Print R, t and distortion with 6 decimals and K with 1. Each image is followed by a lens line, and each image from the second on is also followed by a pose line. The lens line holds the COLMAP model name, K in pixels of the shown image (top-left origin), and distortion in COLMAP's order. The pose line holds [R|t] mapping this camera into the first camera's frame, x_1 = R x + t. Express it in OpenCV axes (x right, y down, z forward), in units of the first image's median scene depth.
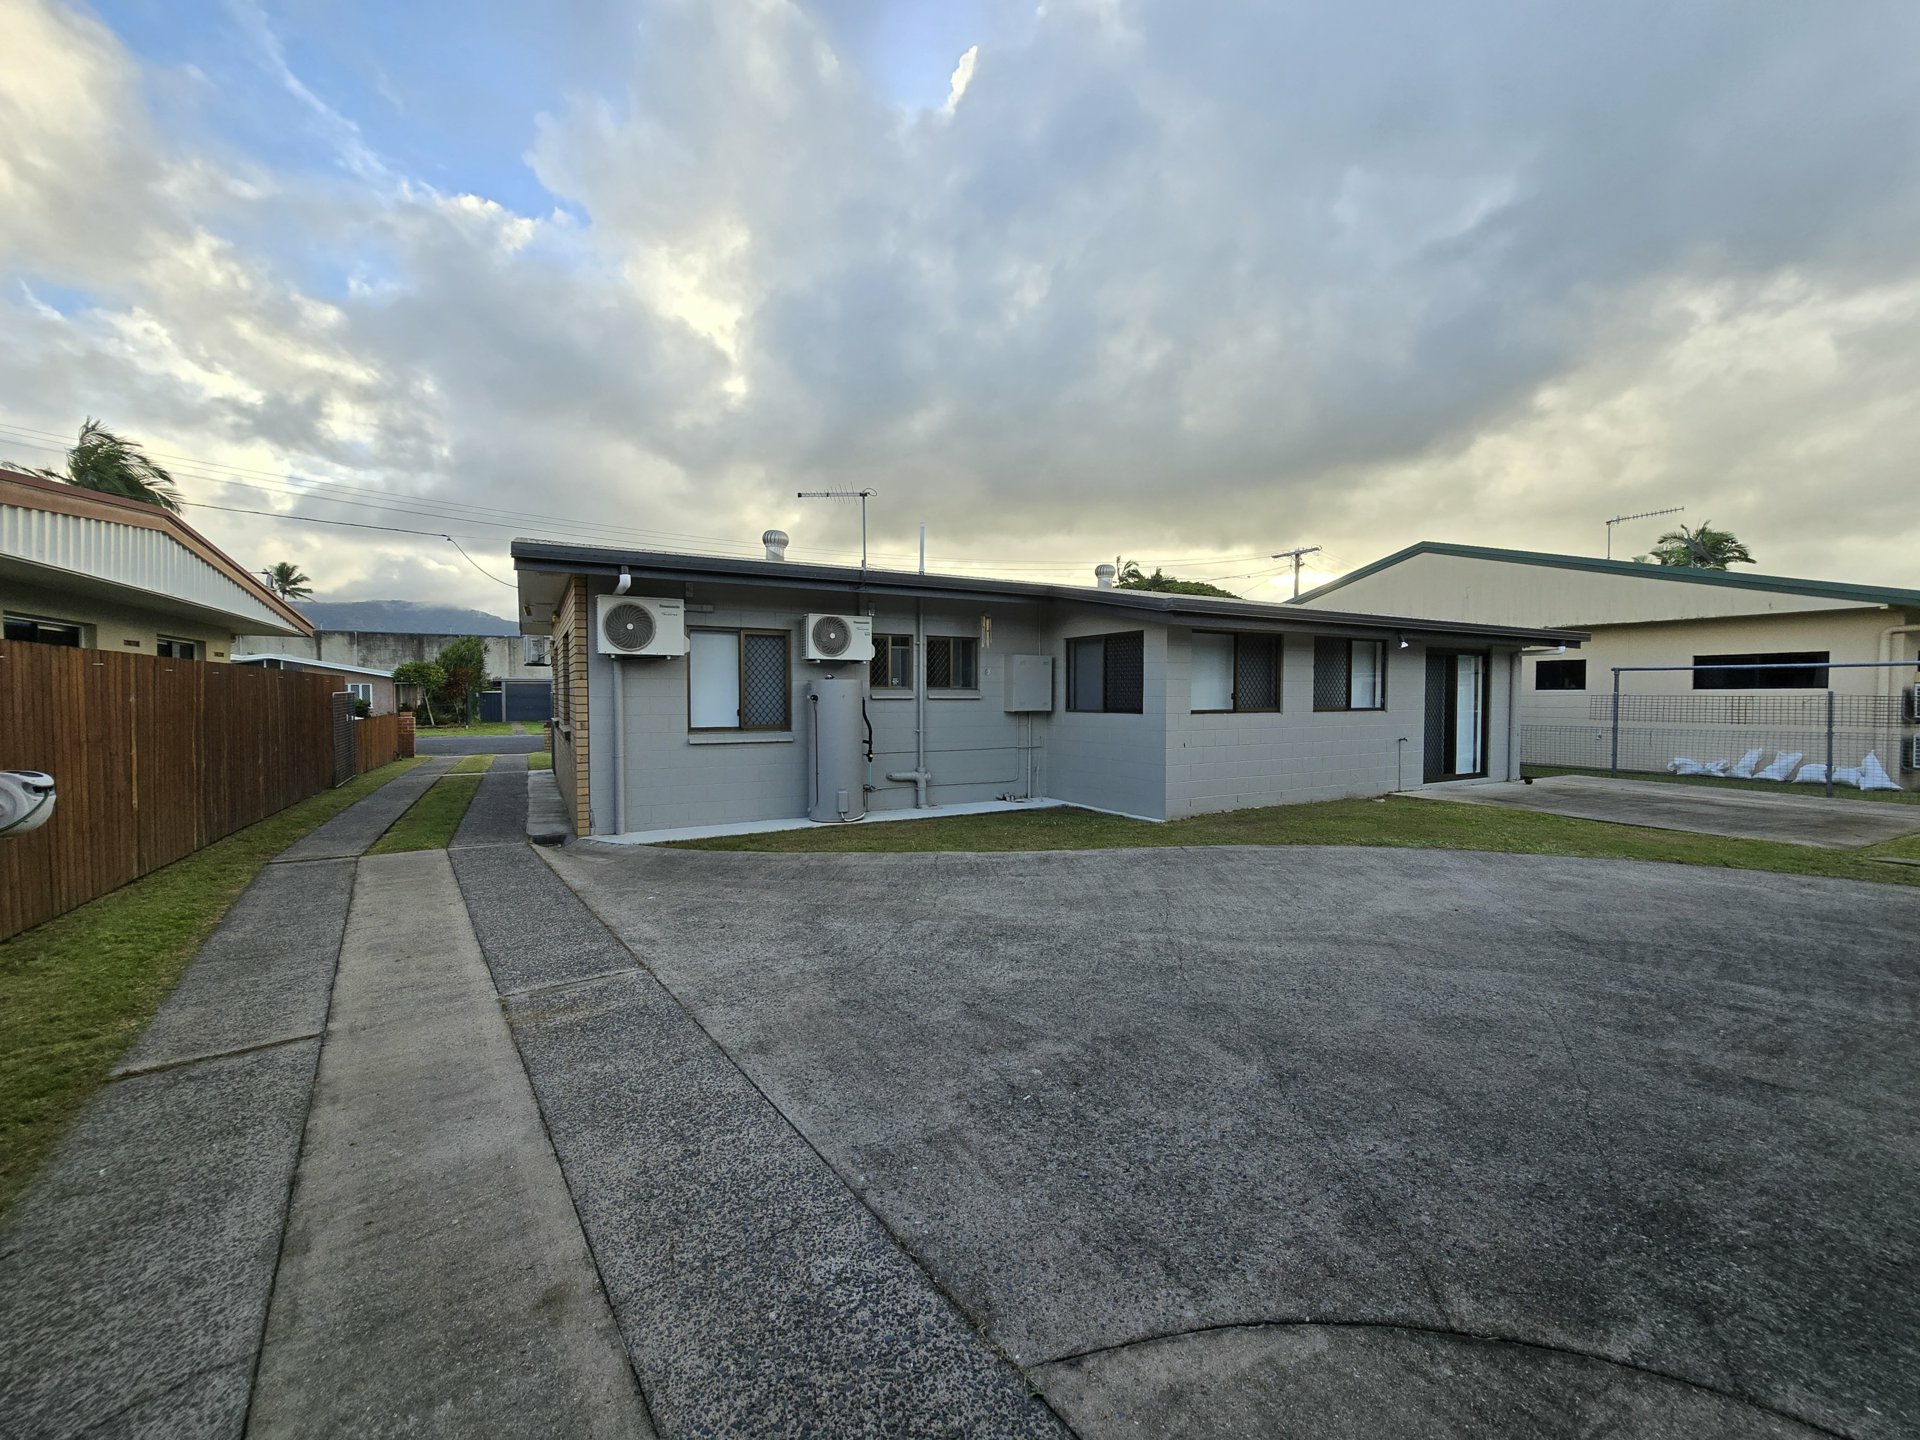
lens RADIAL K [[788.6, 0, 960.3], [0, 788.6, 714.9], [0, 0, 1]] dist [-0.003296, -0.000131]
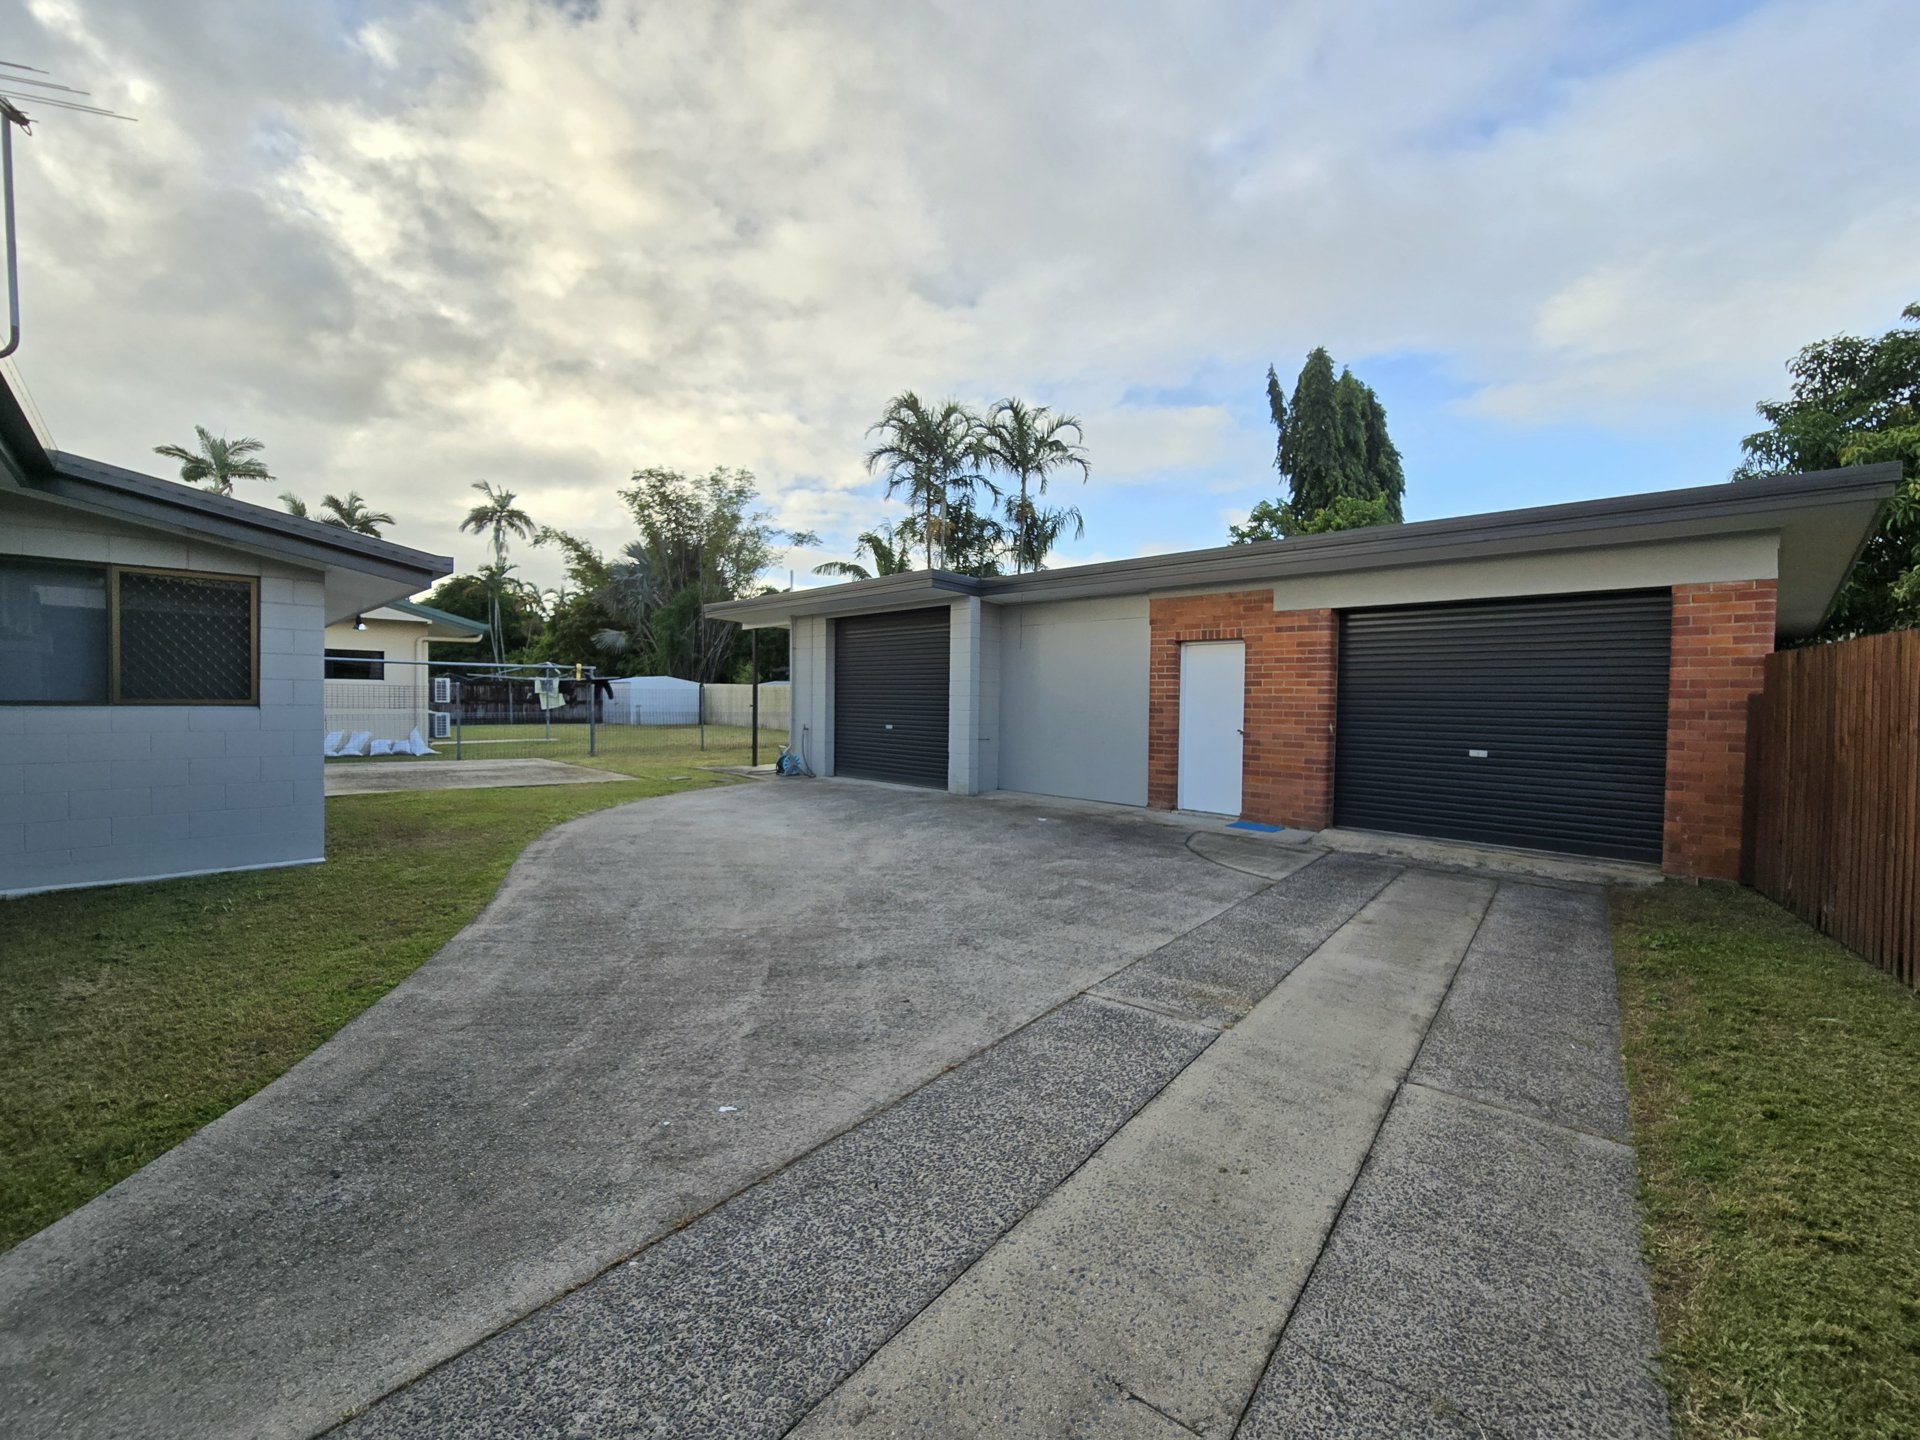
lens RADIAL K [[788.6, 0, 956.3], [0, 788.6, 710.1], [0, 0, 1]] dist [-0.003296, -0.000131]
pose [[-0.269349, -0.020278, 0.962829, -1.303580], [0.009483, 0.999674, 0.023706, -0.021495], [-0.962996, 0.015516, -0.269069, 1.475588]]
